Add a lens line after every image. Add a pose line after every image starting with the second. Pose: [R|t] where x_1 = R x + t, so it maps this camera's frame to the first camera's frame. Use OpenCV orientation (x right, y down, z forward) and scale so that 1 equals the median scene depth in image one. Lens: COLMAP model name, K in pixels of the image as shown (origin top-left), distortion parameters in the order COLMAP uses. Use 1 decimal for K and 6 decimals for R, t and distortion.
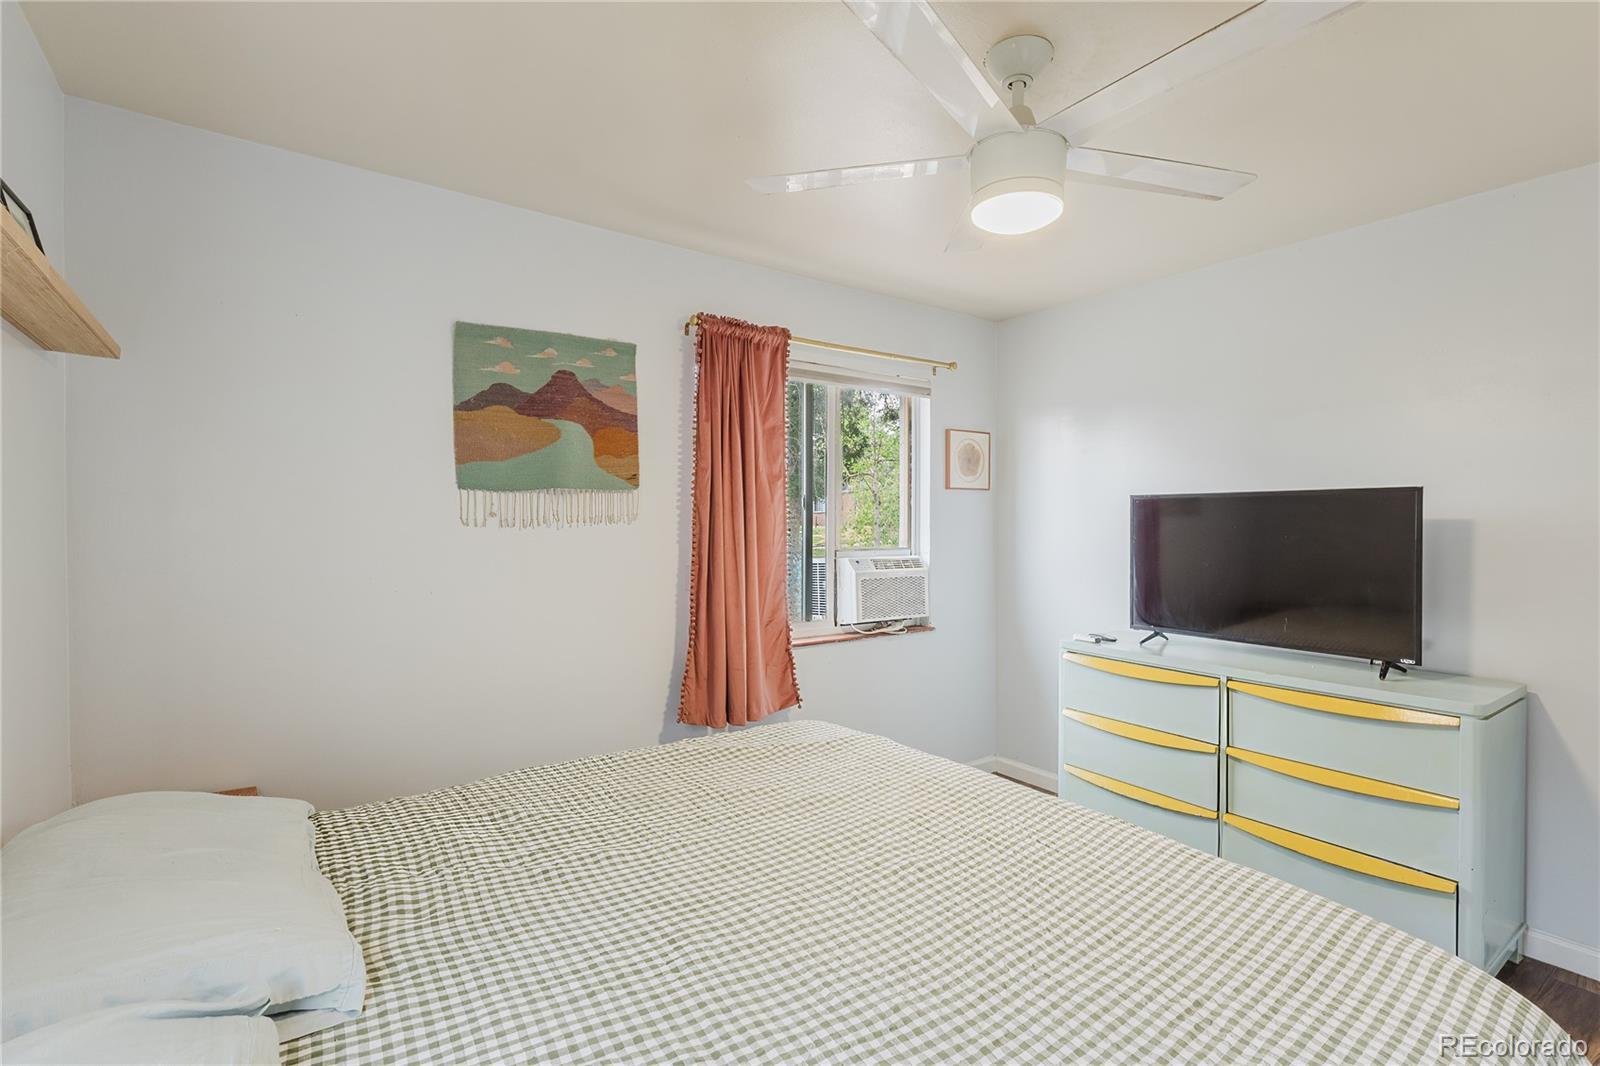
lens RADIAL K [[732.3, 0, 808.7], [0, 732.3, 538.8], [0, 0, 1]] dist [-0.000027, 0.002190]
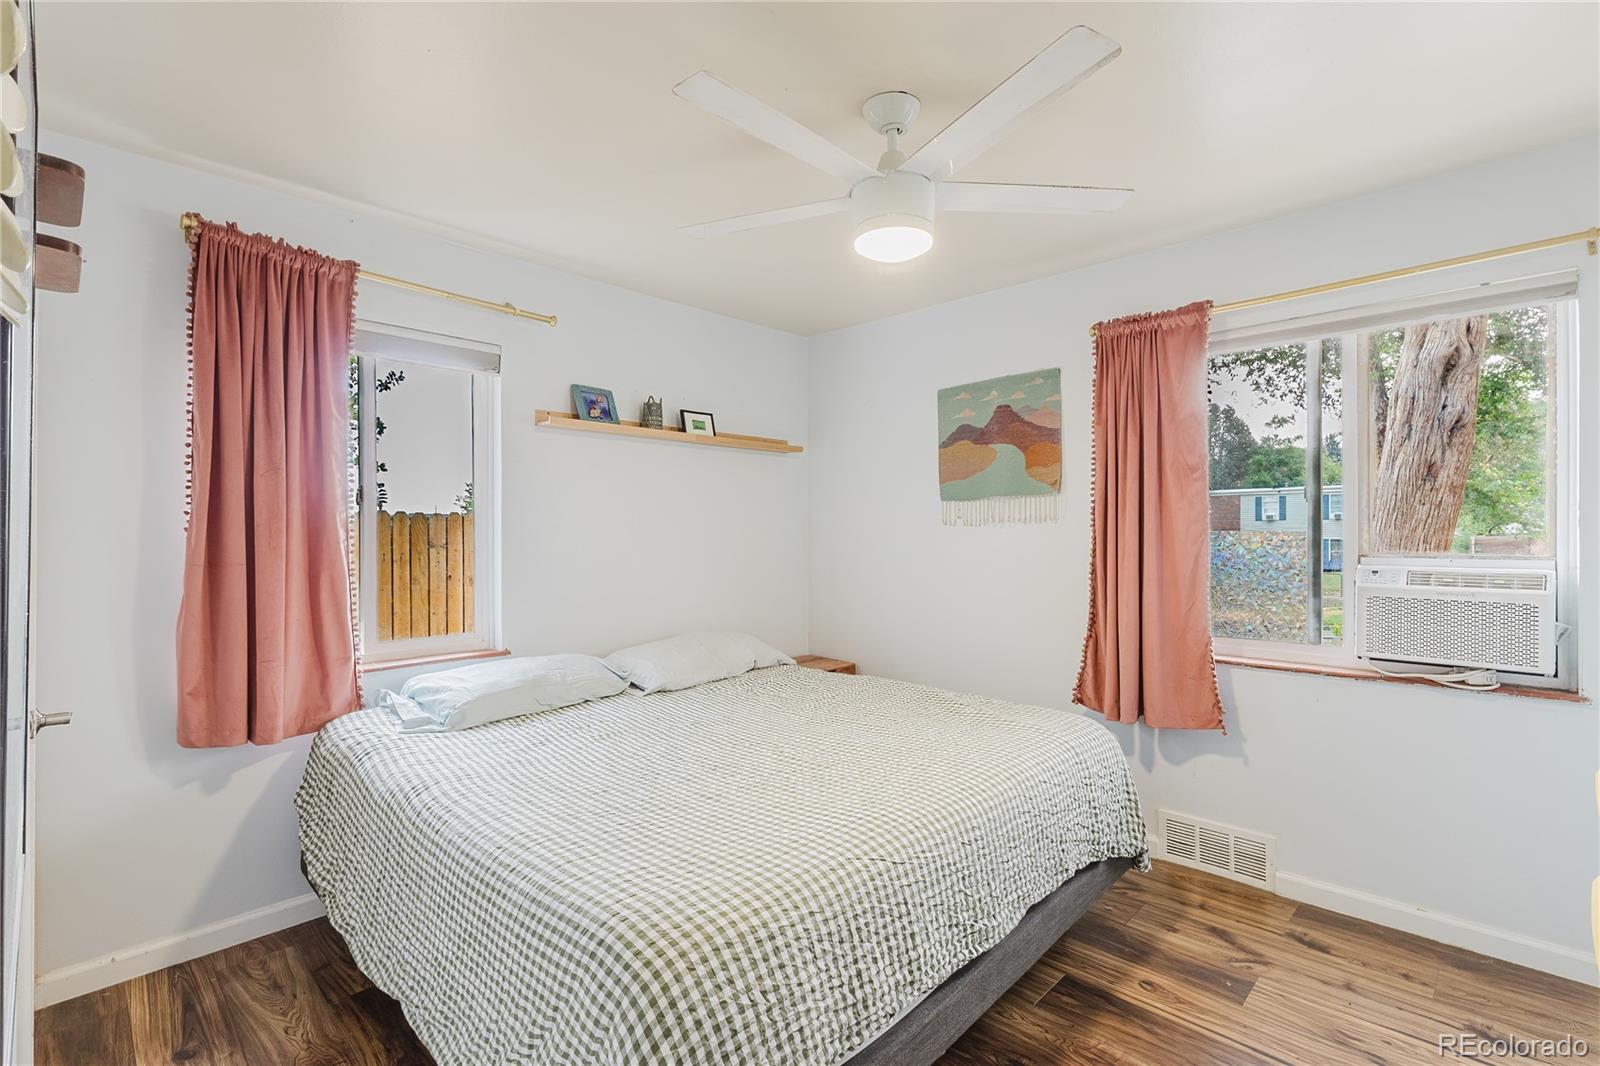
lens RADIAL K [[732.3, 0, 803.0], [0, 732.3, 530.3], [0, 0, 1]] dist [-0.000027, 0.002190]
pose [[0.182549, -0.001674, -0.983195, 0.867006], [-0.014330, 0.999888, -0.004363, 0.002475], [0.983092, 0.014885, 0.182504, 0.415522]]
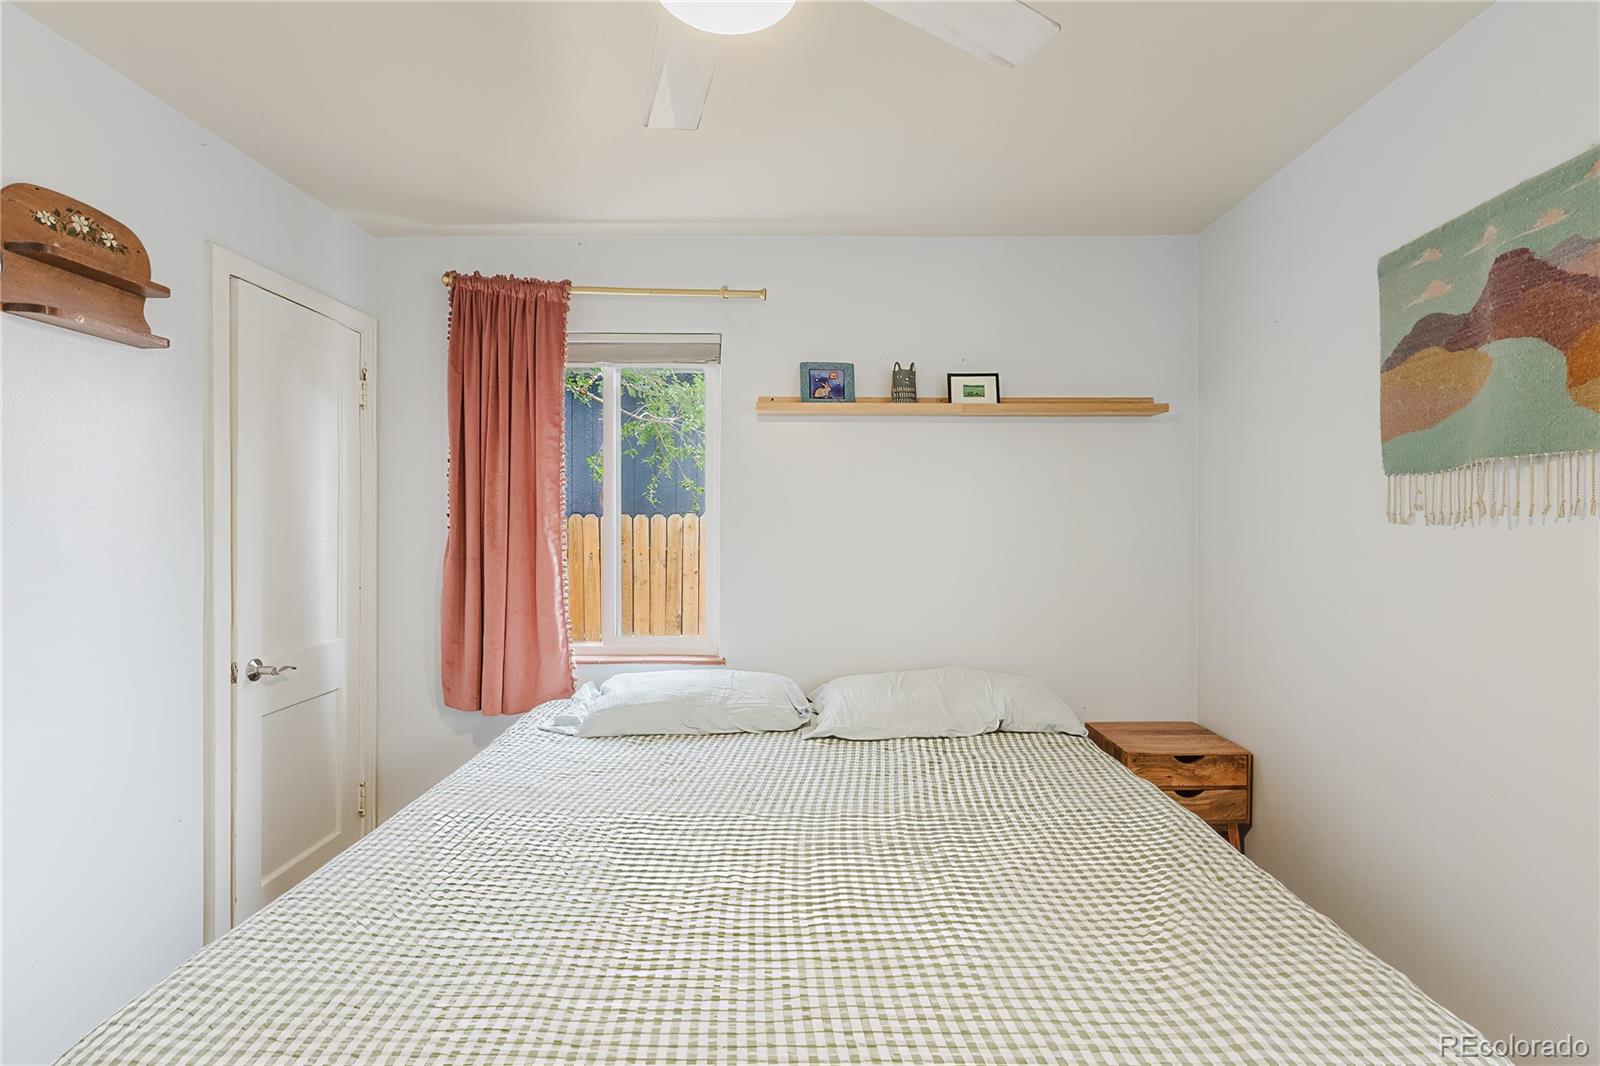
lens RADIAL K [[732.3, 0, 809.6], [0, 732.3, 532.7], [0, 0, 1]] dist [-0.000027, 0.002190]
pose [[-0.588089, 0.001969, -0.808794, 0.454107], [-0.014551, 0.999809, 0.013015, -0.008488], [0.808666, 0.019423, -0.587948, 0.889558]]
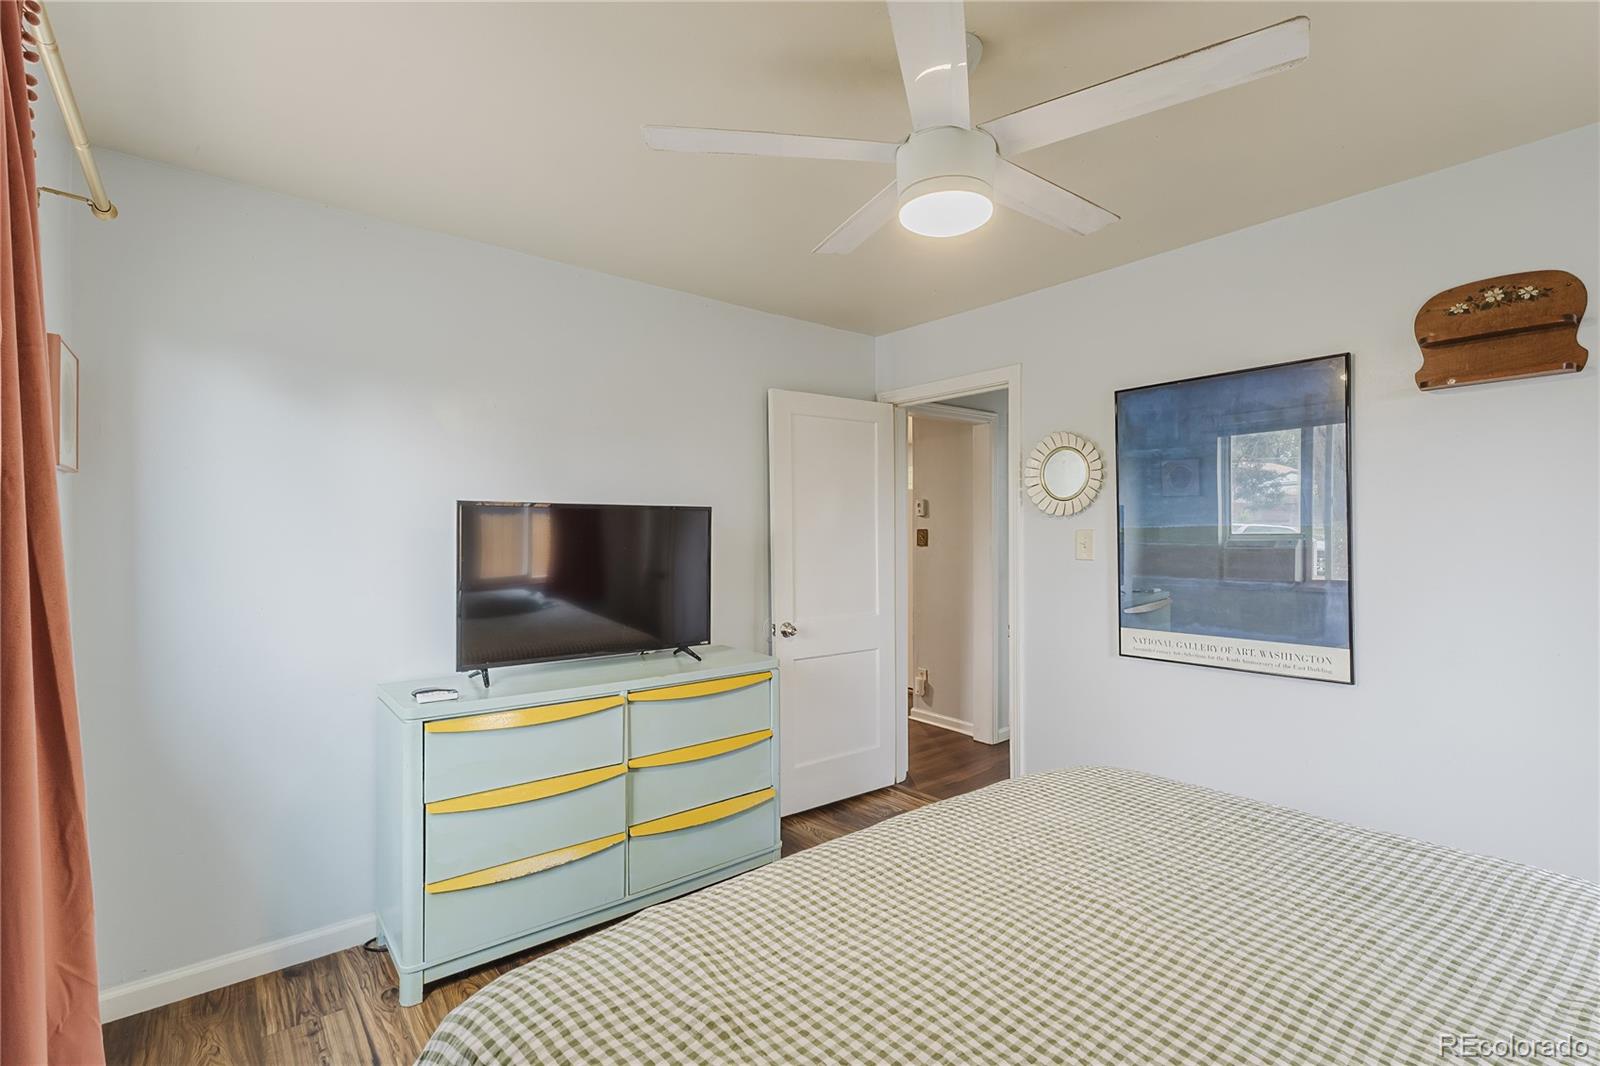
lens RADIAL K [[732.3, 0, 792.9], [0, 732.3, 534.4], [0, 0, 1]] dist [-0.000027, 0.002190]
pose [[-0.062151, -0.004039, 0.998059, -0.416146], [0.022362, 0.999735, 0.005438, -0.023088], [-0.997816, 0.022657, -0.062044, 0.806055]]
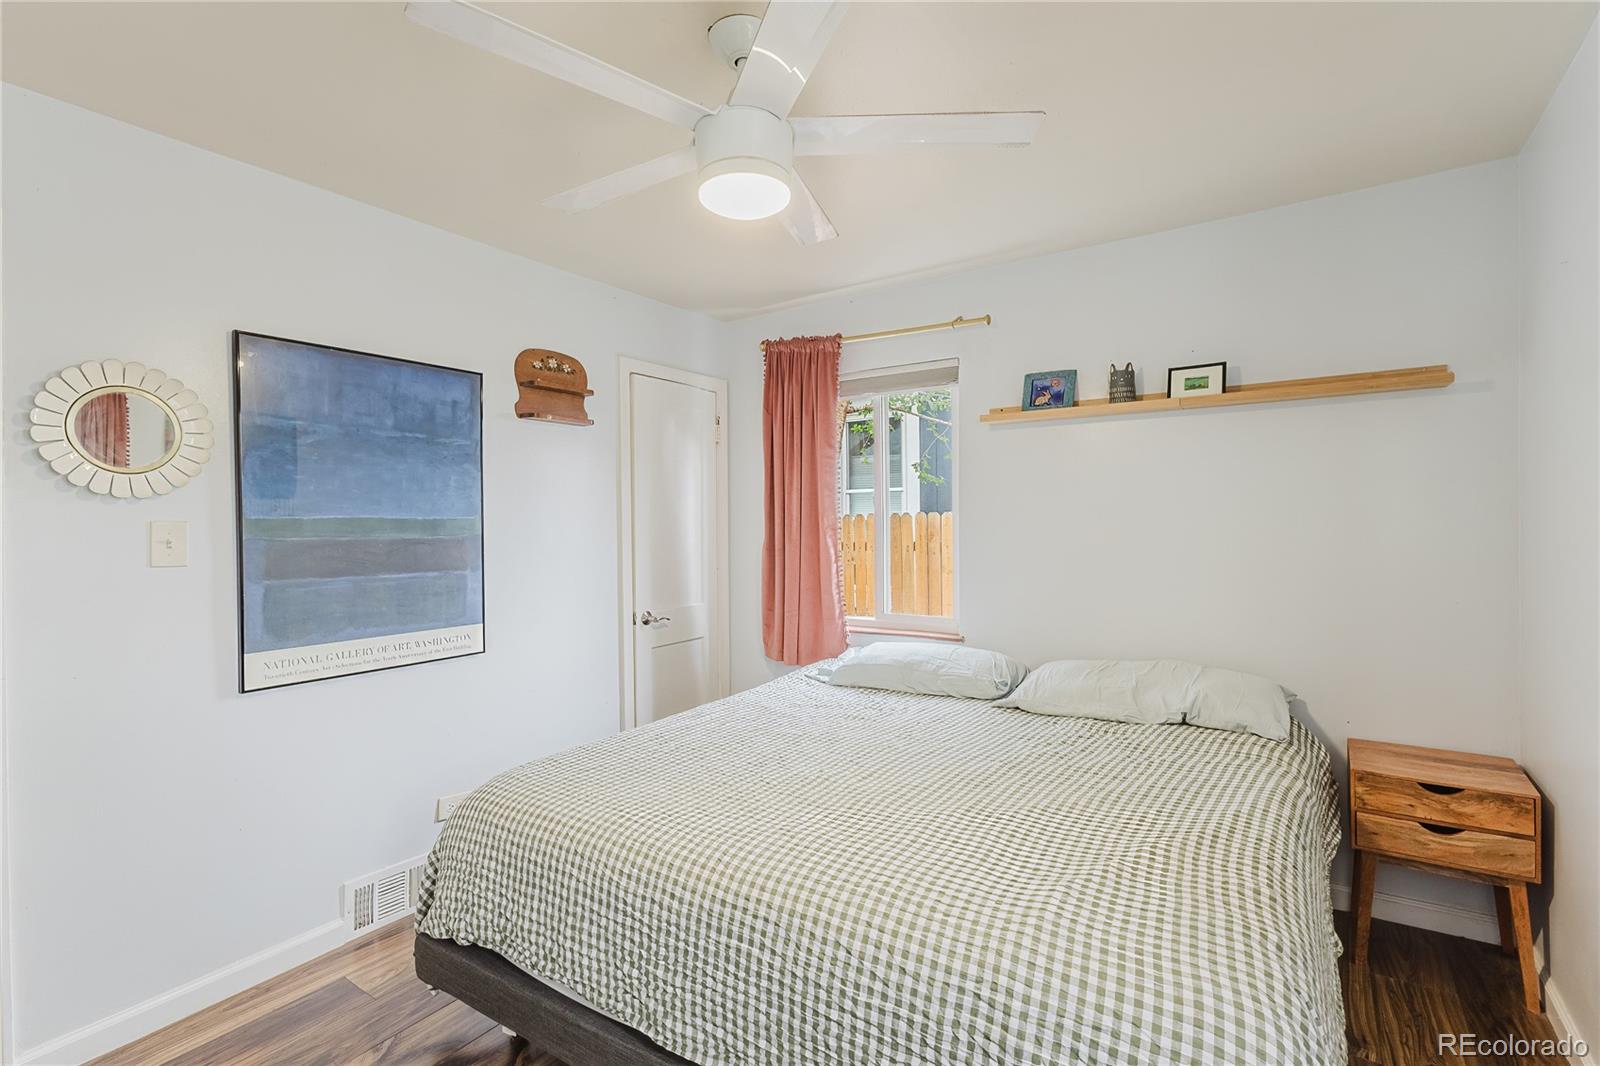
lens RADIAL K [[732.3, 0, 802.9], [0, 732.3, 526.1], [0, 0, 1]] dist [-0.000027, 0.002190]
pose [[-0.934814, 0.009512, -0.355009, 0.356393], [0.003768, 0.999851, 0.016868, -0.019072], [0.355117, 0.014430, -0.934711, 1.219869]]
